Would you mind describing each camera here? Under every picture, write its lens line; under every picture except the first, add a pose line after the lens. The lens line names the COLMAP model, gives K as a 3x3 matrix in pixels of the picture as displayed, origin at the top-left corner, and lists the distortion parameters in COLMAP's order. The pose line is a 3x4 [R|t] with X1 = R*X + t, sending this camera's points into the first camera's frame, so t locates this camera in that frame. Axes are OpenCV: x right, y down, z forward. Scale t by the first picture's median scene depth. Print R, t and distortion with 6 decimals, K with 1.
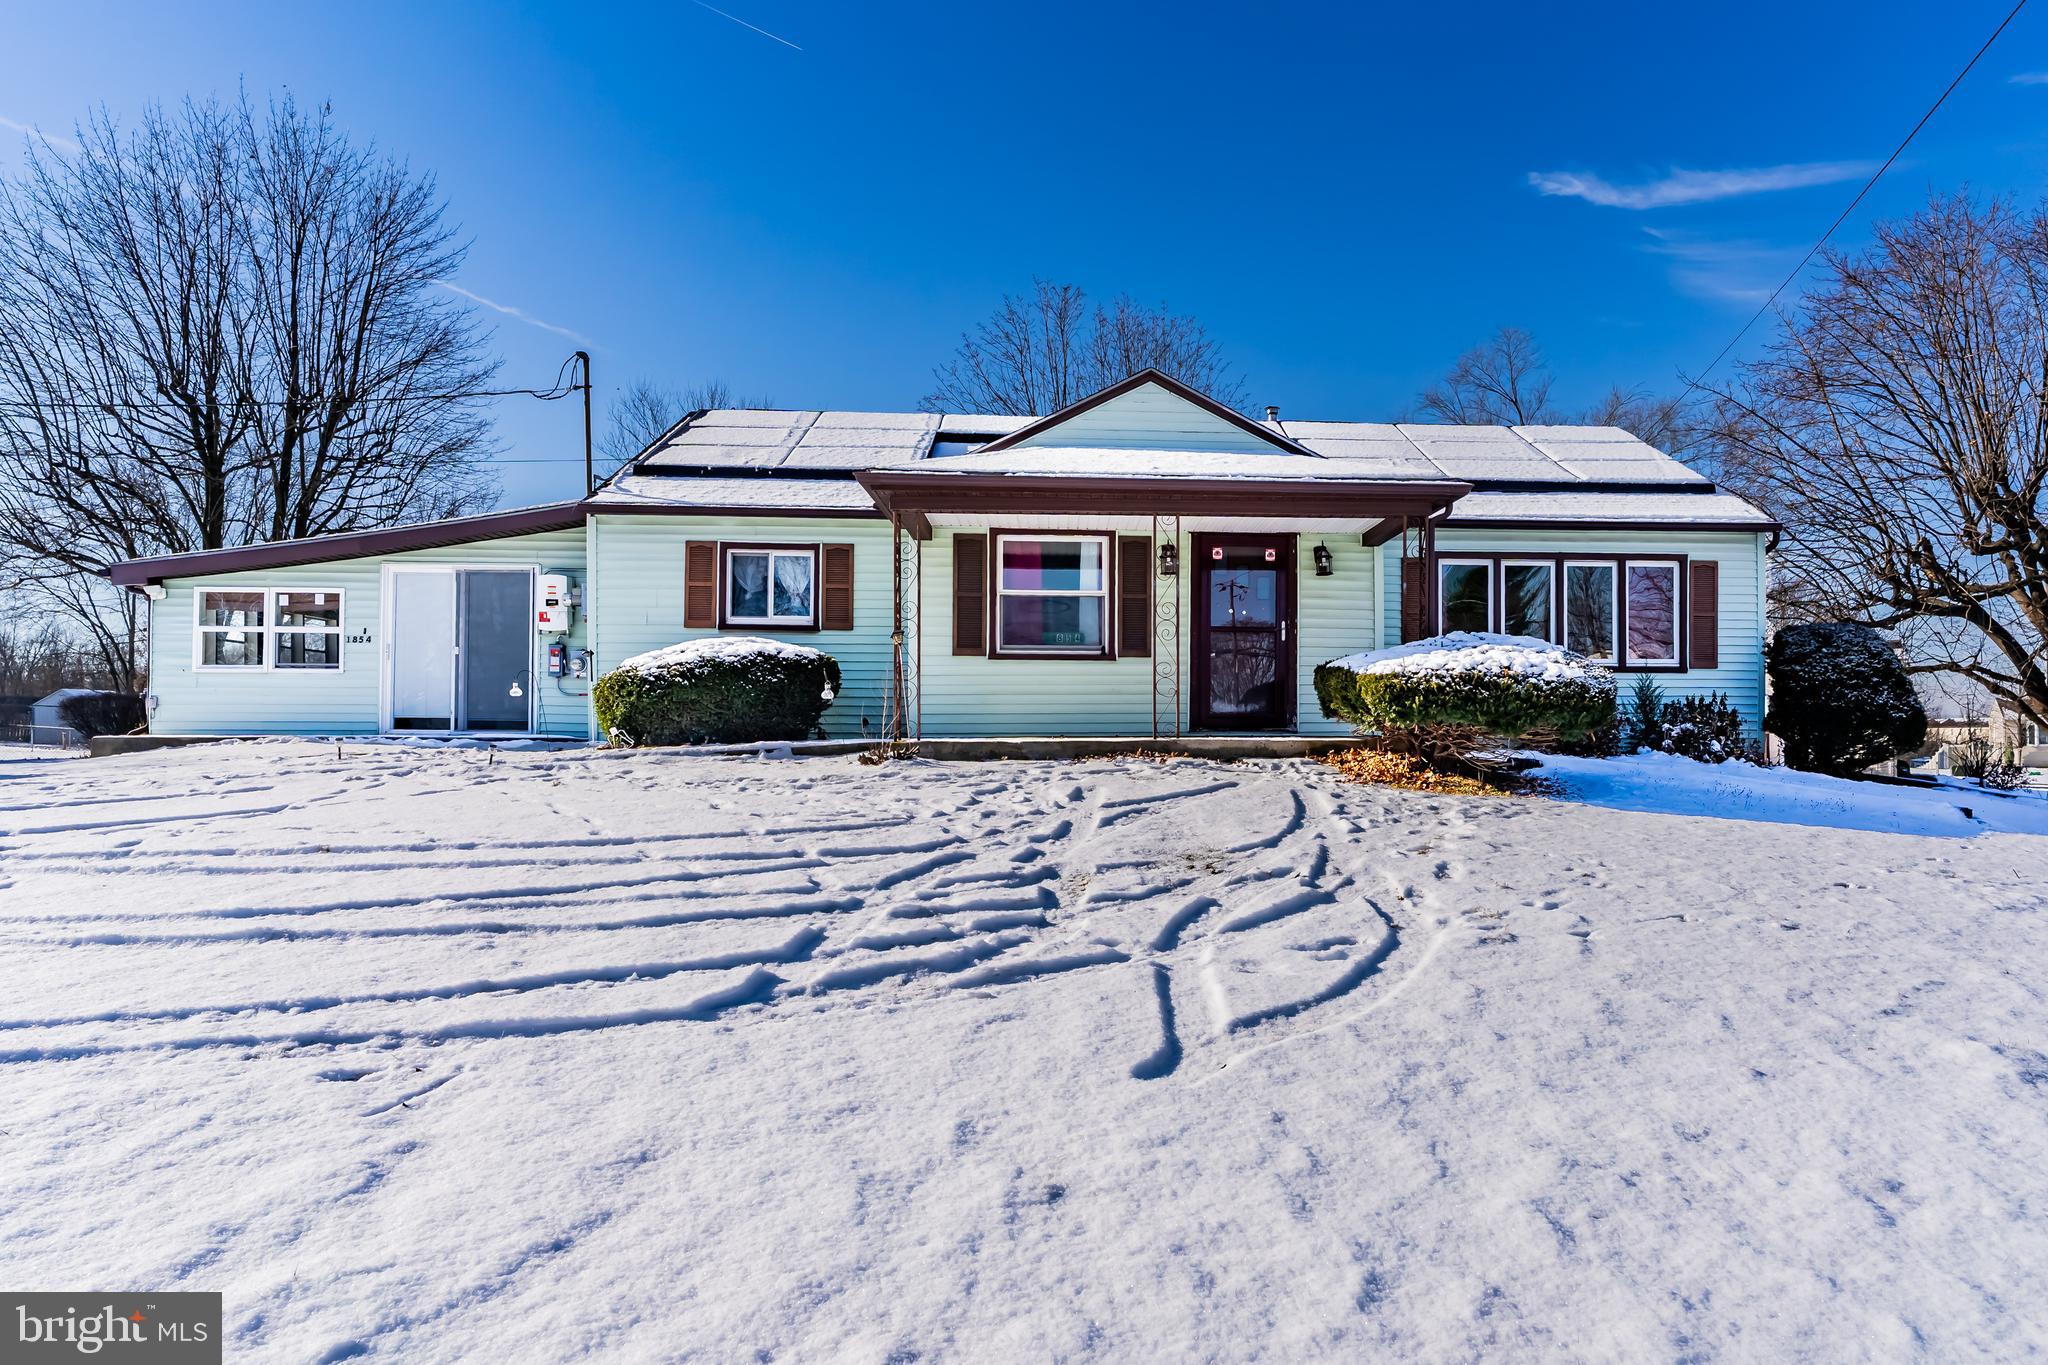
lens RADIAL K [[1067.8, 0, 1024.0], [0, 1067.8, 682.5], [0, 0, 1]] dist [-0.014033, -0.000652]
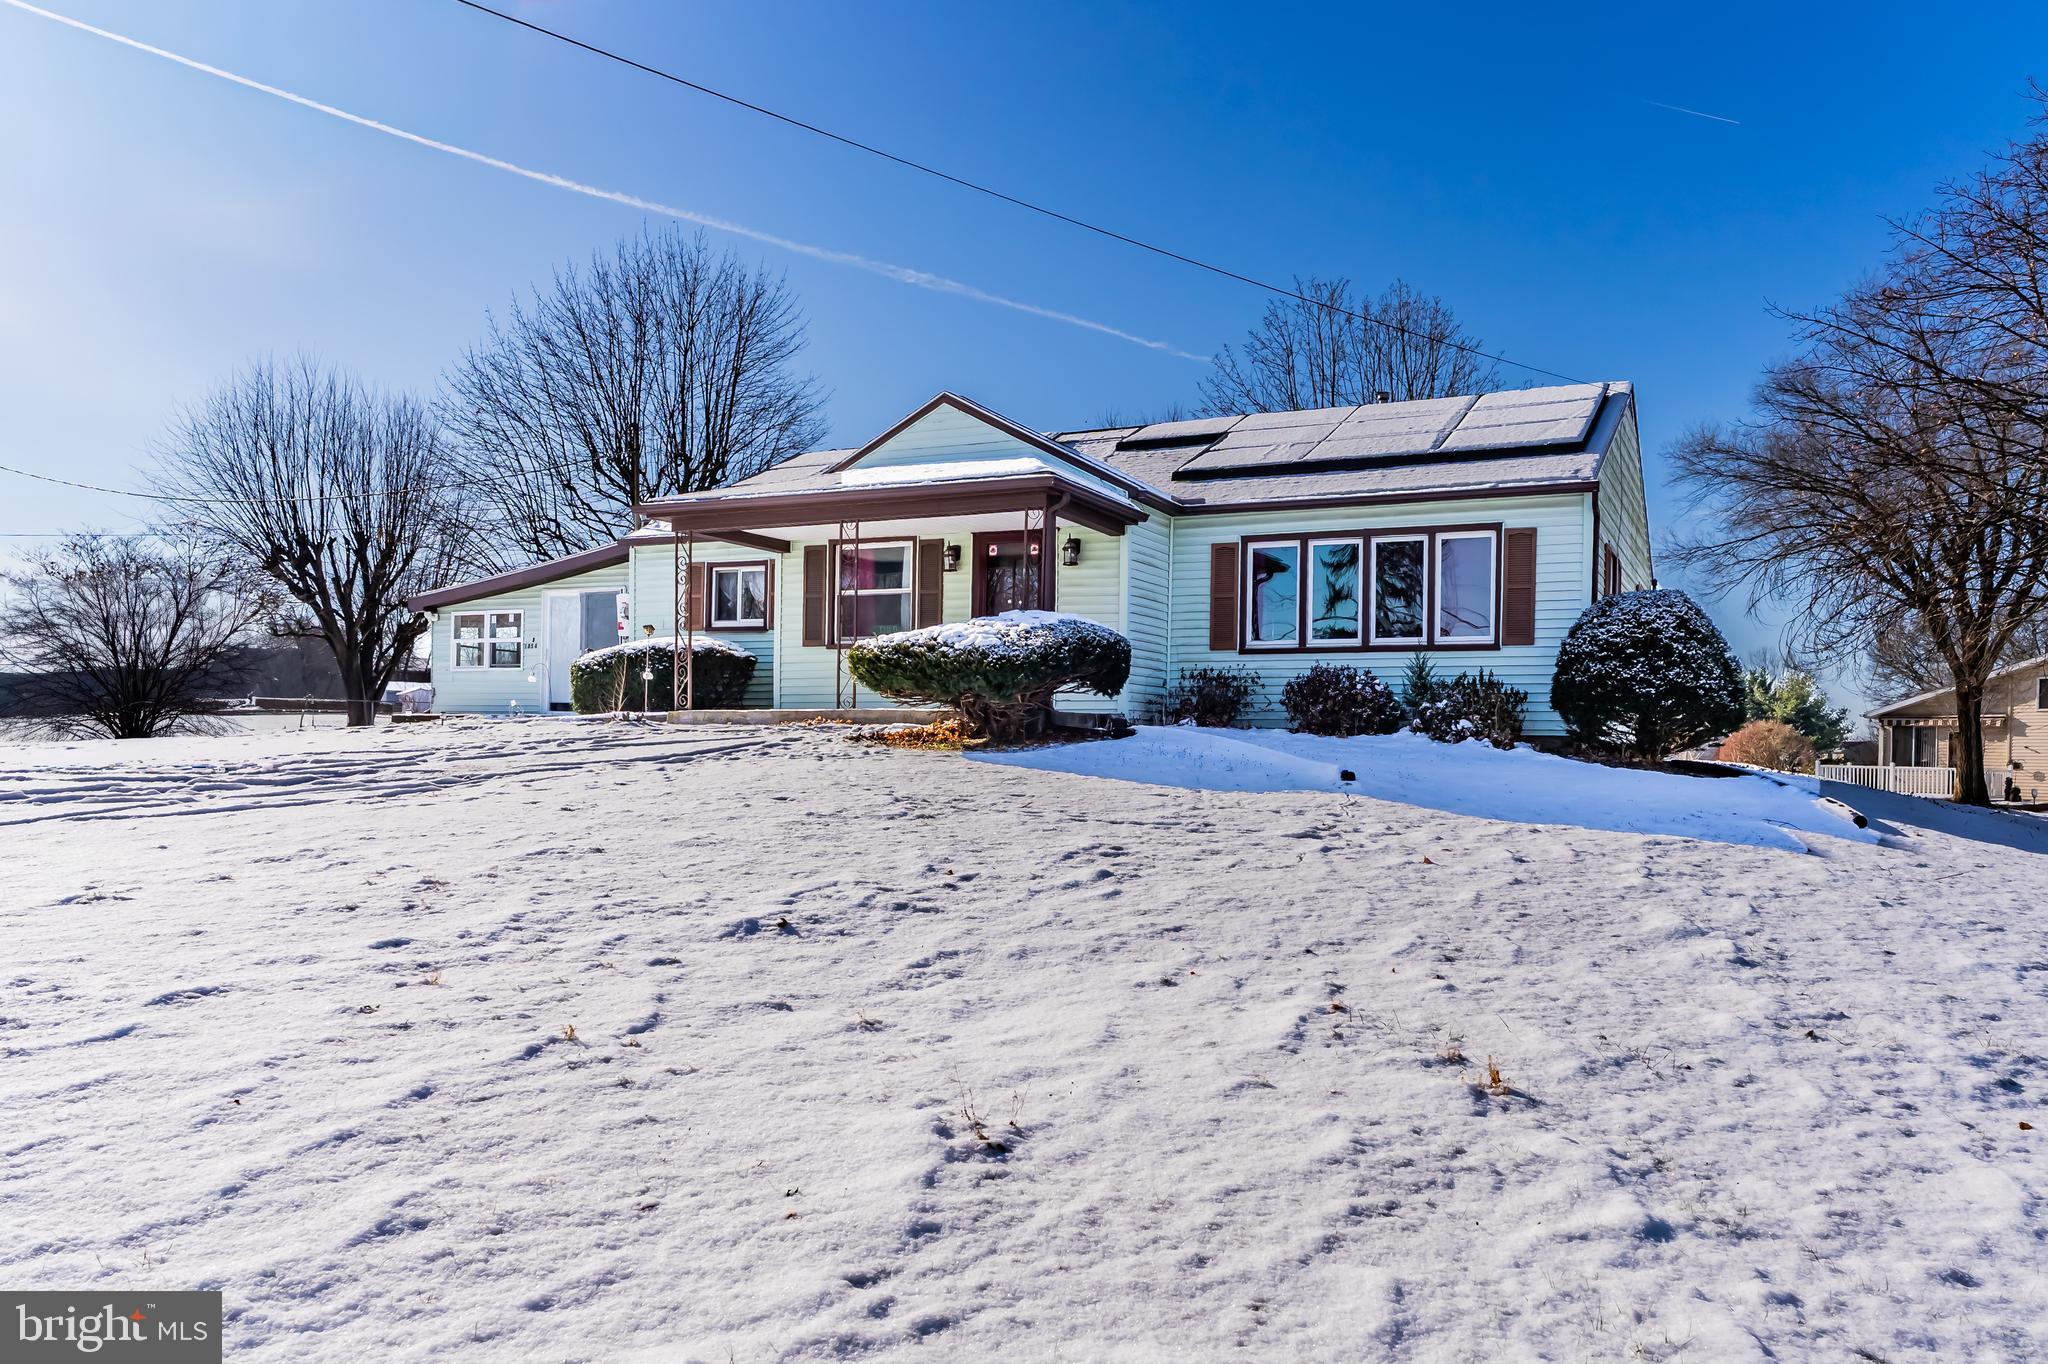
lens RADIAL K [[1036.7, 0, 1024.6], [0, 1036.7, 705.3], [0, 0, 1]] dist [-0.001497, -0.000065]
pose [[0.921364, 0.002092, -0.388695, 0.618746], [0.002418, 0.999935, 0.011115, 0.029048], [0.388693, -0.011181, 0.921300, 0.005045]]
